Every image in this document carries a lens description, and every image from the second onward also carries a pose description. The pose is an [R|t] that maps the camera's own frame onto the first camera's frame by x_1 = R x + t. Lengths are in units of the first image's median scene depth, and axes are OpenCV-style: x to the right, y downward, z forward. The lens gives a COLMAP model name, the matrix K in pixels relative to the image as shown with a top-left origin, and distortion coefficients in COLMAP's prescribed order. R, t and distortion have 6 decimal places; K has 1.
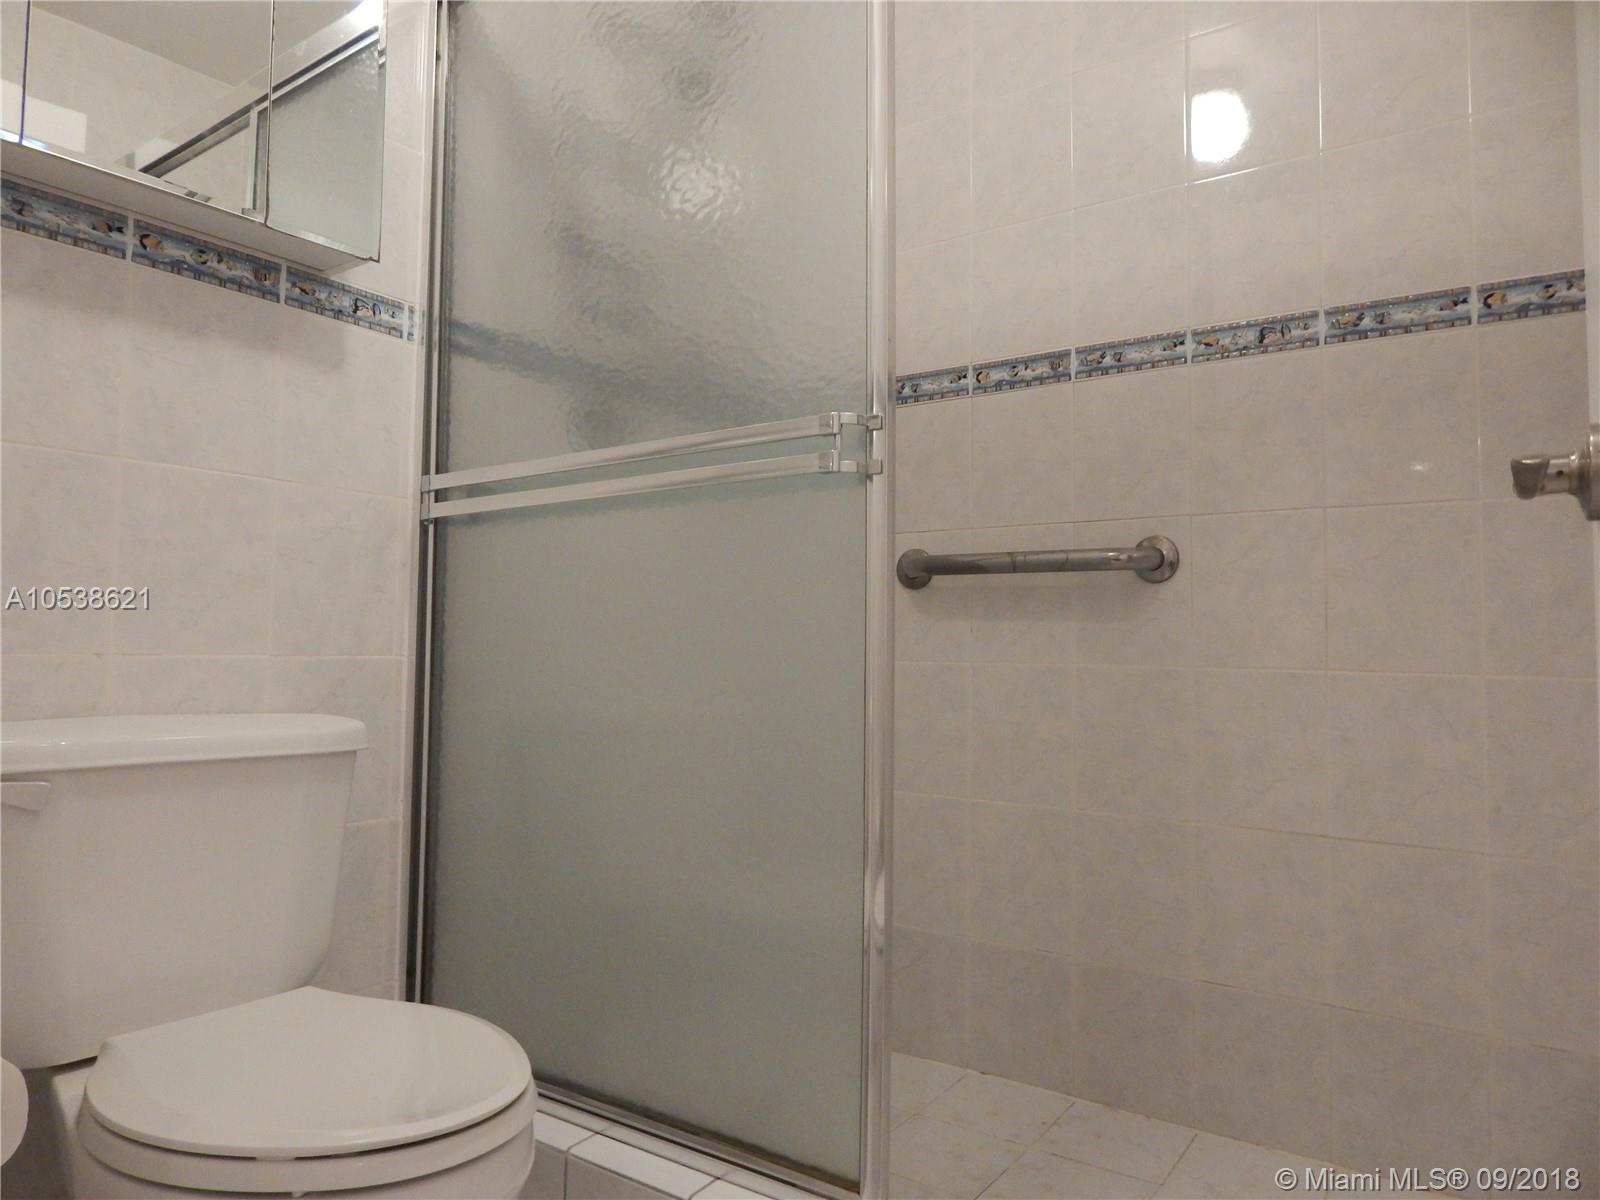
lens RADIAL K [[1039.5, 0, 791.4], [0, 1039.5, 603.7], [0, 0, 1]] dist [-0.004264, -0.007570]
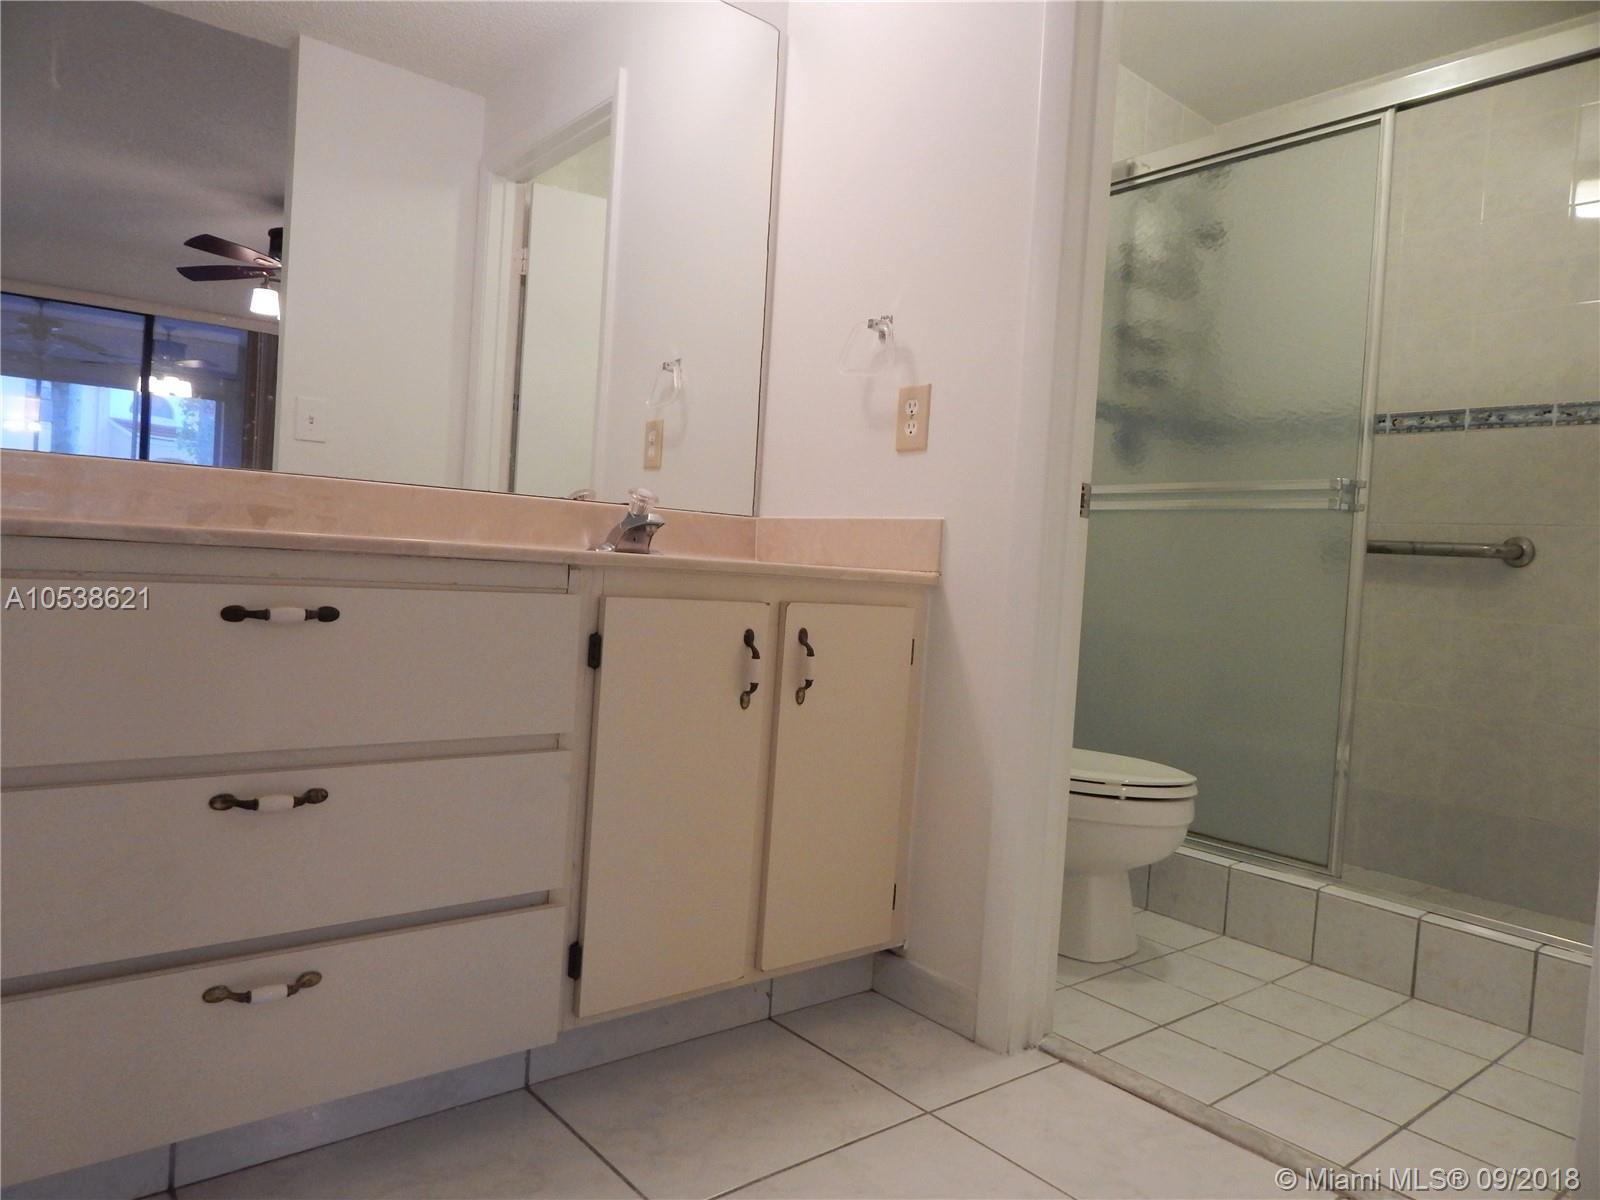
lens RADIAL K [[1051.2, 0, 798.8], [0, 1051.2, 587.7], [0, 0, 1]] dist [-0.001340, -0.002370]
pose [[0.968733, 0.059859, -0.240777, -0.296574], [-0.045074, 0.996771, 0.066455, -0.044103], [0.243977, -0.053524, 0.968303, -0.753123]]
